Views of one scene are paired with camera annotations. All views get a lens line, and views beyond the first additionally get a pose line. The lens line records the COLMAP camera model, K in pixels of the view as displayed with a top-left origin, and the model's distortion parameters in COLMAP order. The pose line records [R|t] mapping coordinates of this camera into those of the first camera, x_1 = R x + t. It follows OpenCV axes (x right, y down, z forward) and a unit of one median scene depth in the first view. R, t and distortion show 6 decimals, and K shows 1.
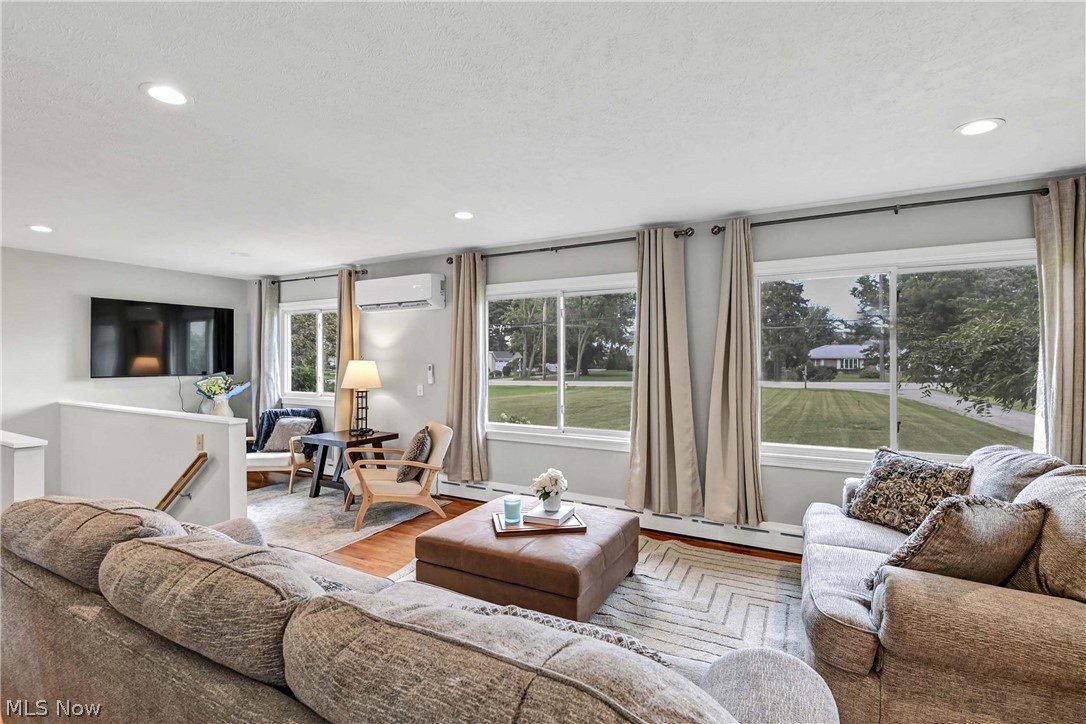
lens RADIAL K [[477.9, 0, 545.1], [0, 477.9, 356.8], [0, 0, 1]] dist [-0.004989, -0.007908]
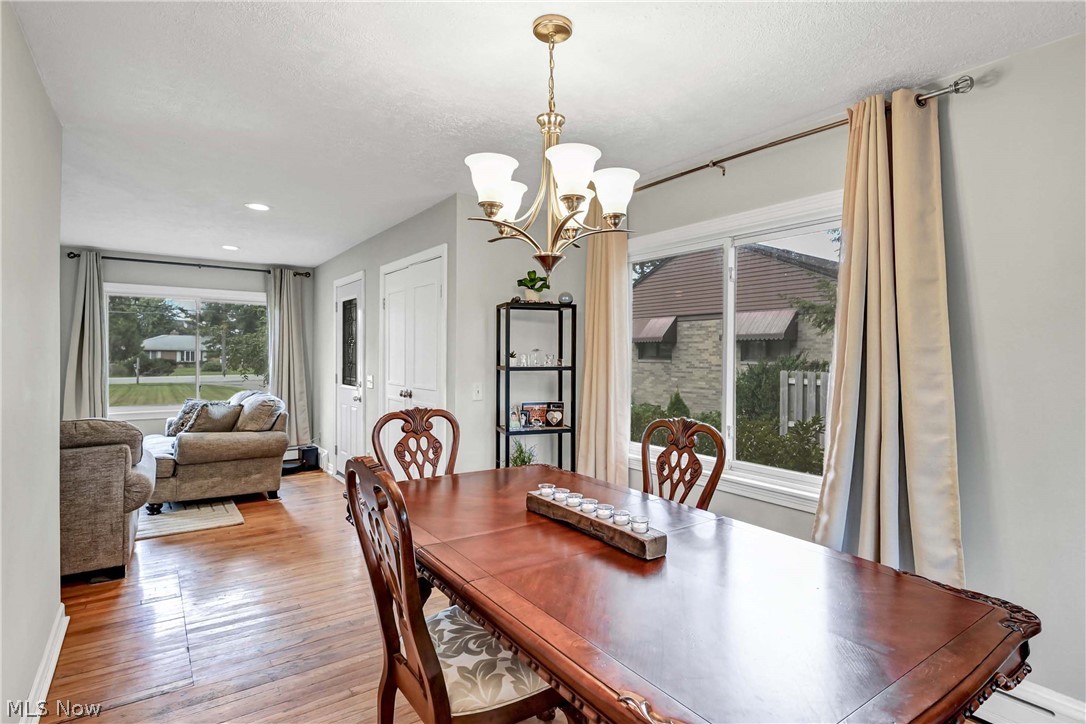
lens RADIAL K [[541.1, 0, 549.7], [0, 541.1, 353.1], [0, 0, 1]] dist [0.003797, -0.000339]
pose [[0.408128, 0.003288, 0.912919, -0.050979], [-0.011009, 0.999939, 0.001320, -0.000097], [-0.912858, -0.010589, 0.408139, -0.090765]]
